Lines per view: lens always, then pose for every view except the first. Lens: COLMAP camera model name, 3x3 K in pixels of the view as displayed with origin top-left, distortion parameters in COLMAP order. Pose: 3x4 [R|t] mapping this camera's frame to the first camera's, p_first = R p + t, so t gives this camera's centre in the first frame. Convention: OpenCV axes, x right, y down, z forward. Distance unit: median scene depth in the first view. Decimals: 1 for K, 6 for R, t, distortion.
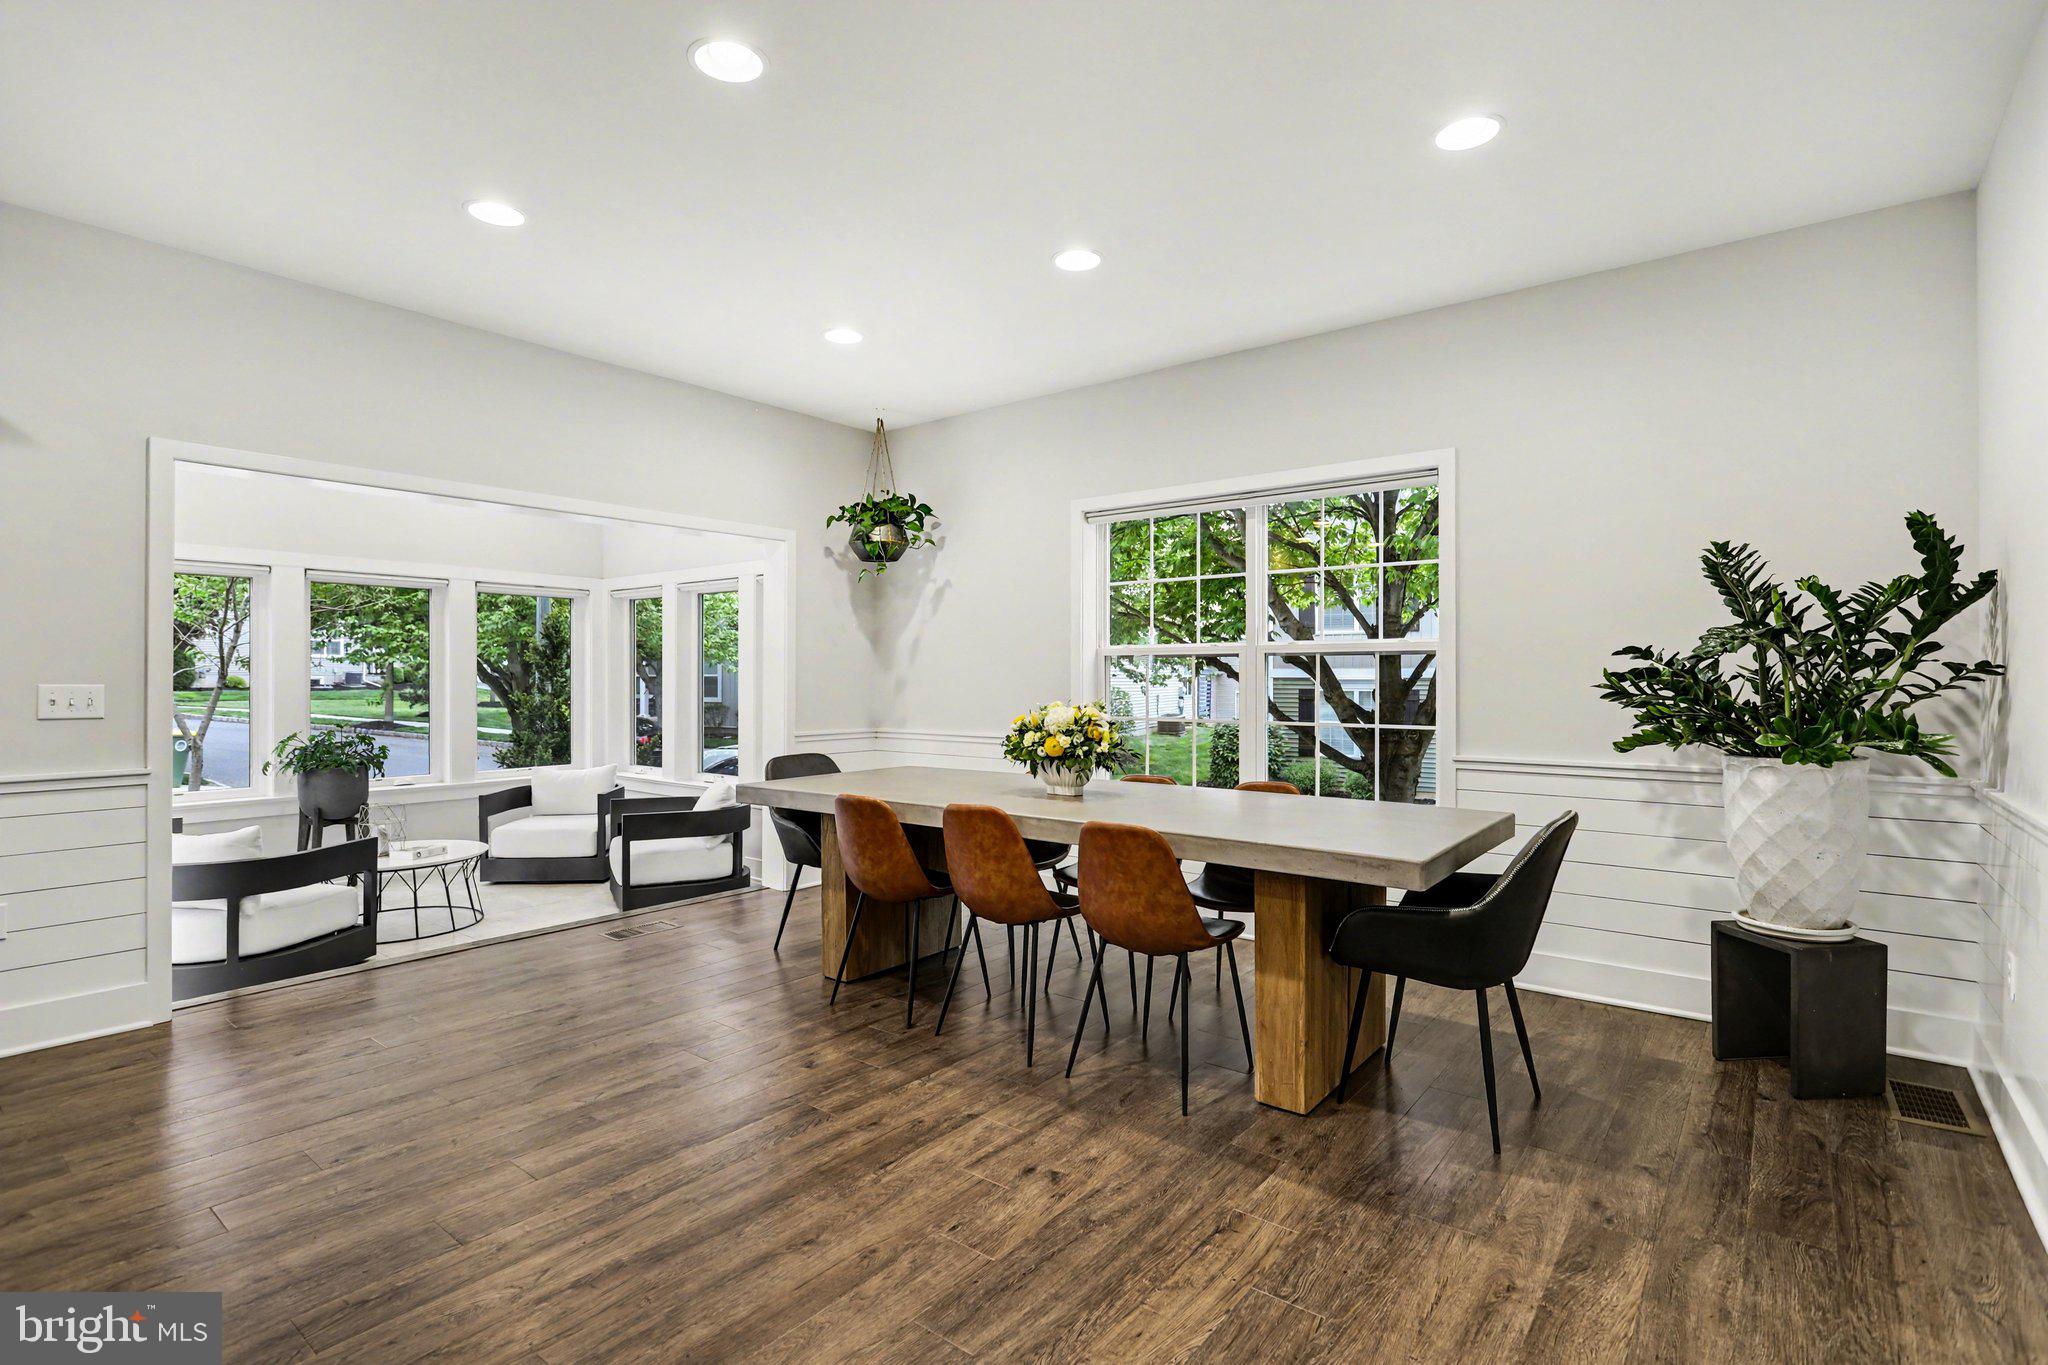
lens RADIAL K [[976.7, 0, 1018.1], [0, 976.7, 676.0], [0, 0, 1]] dist [-0.002319, -0.000020]
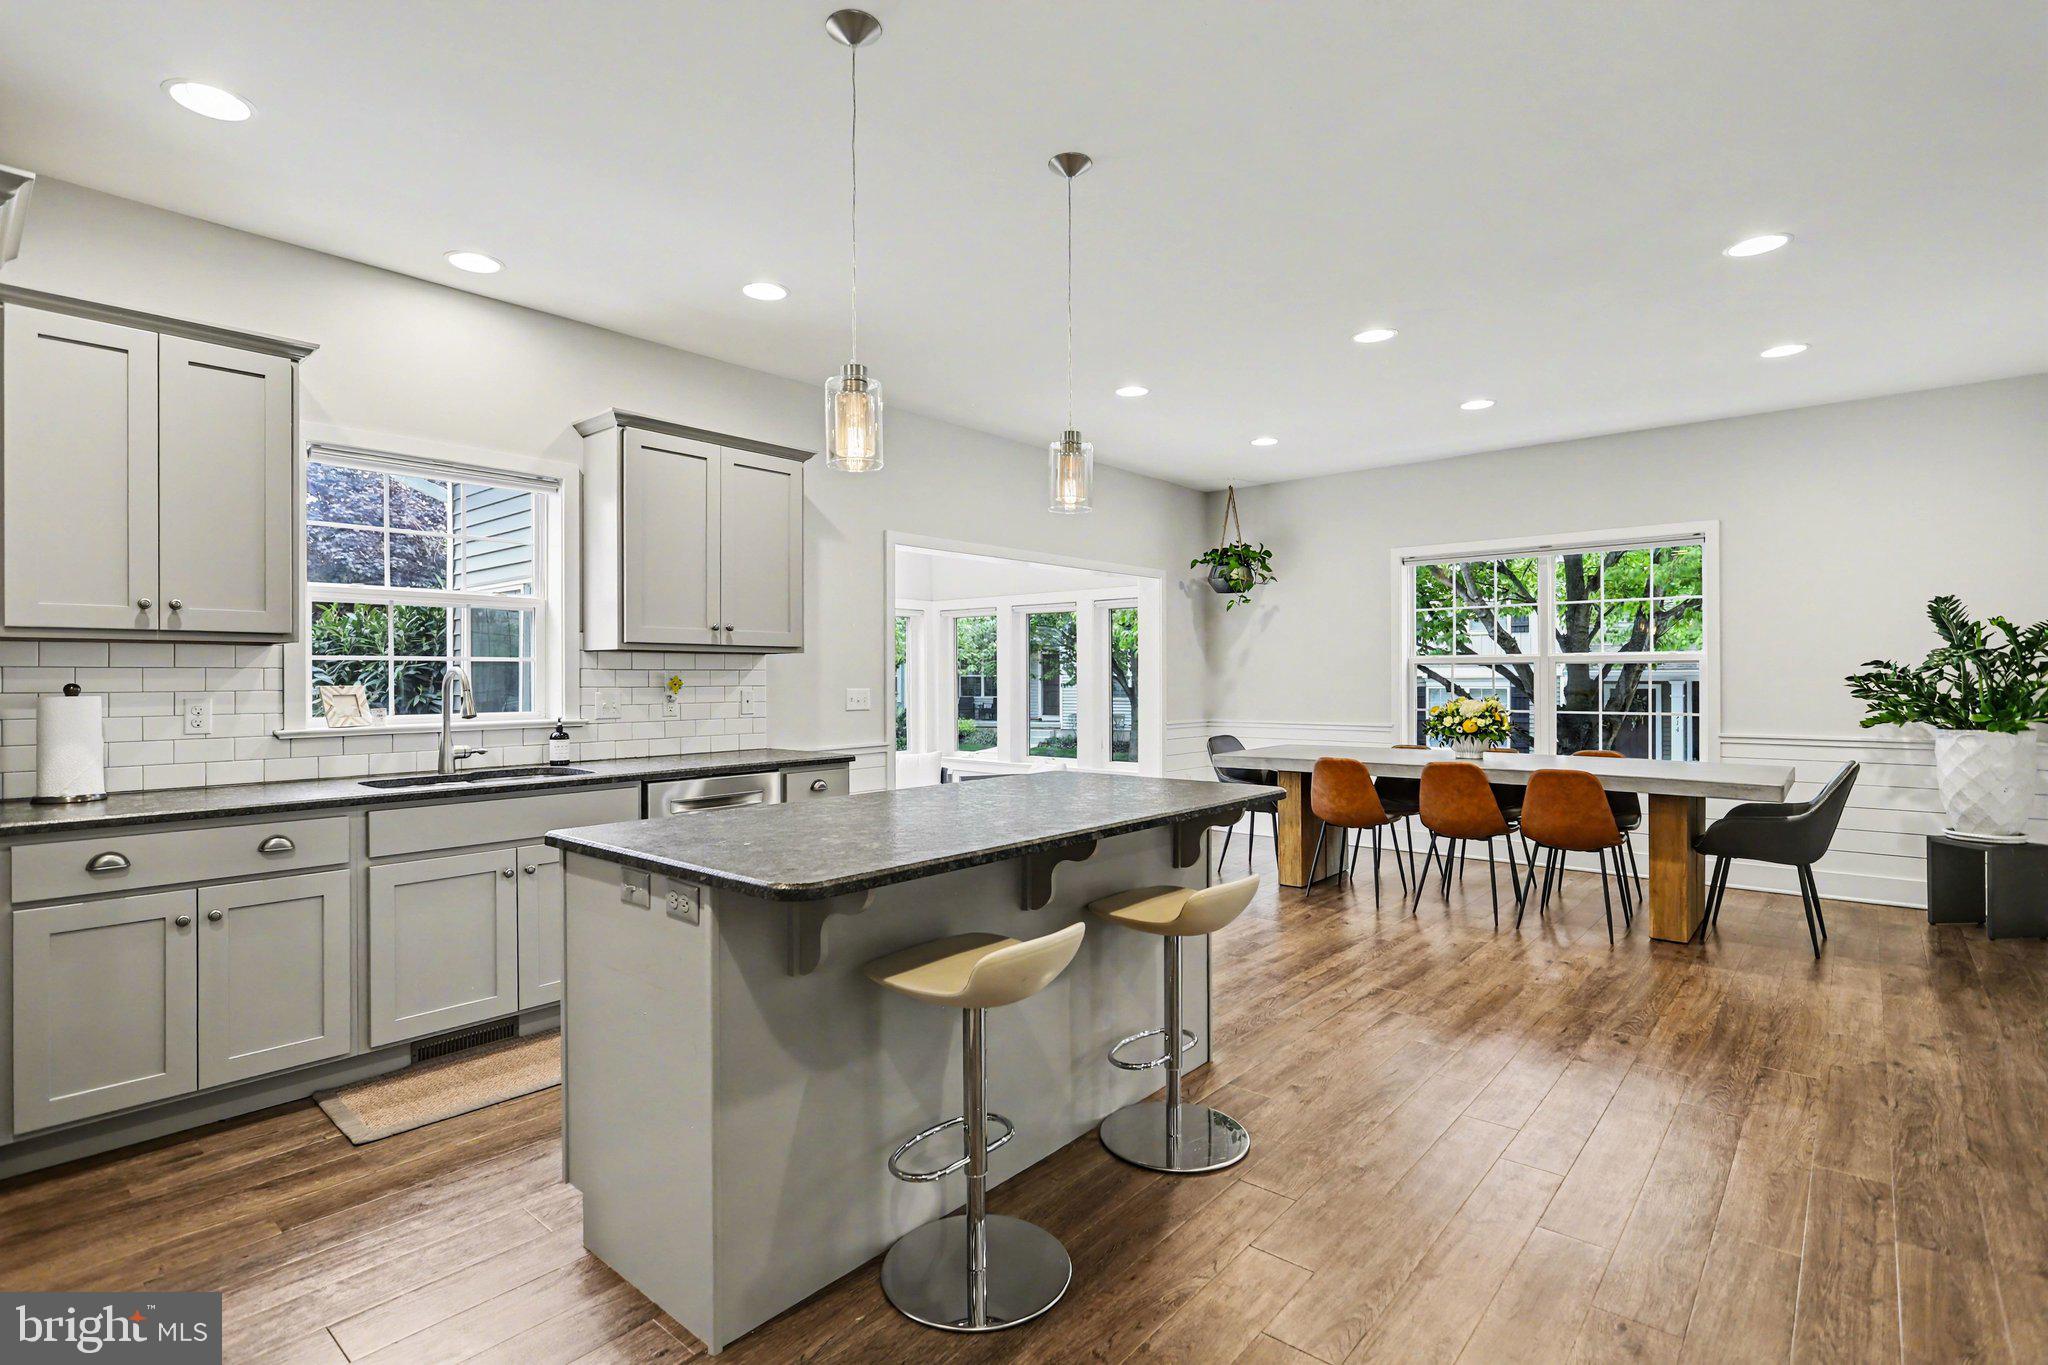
lens RADIAL K [[976.7, 0, 1021.6], [0, 976.7, 677.9], [0, 0, 1]] dist [-0.002319, -0.000020]
pose [[0.999092, -0.003749, -0.042442, -0.682348], [0.003843, 0.999990, 0.002125, -0.010363], [0.042434, -0.002287, 0.999097, -0.631234]]
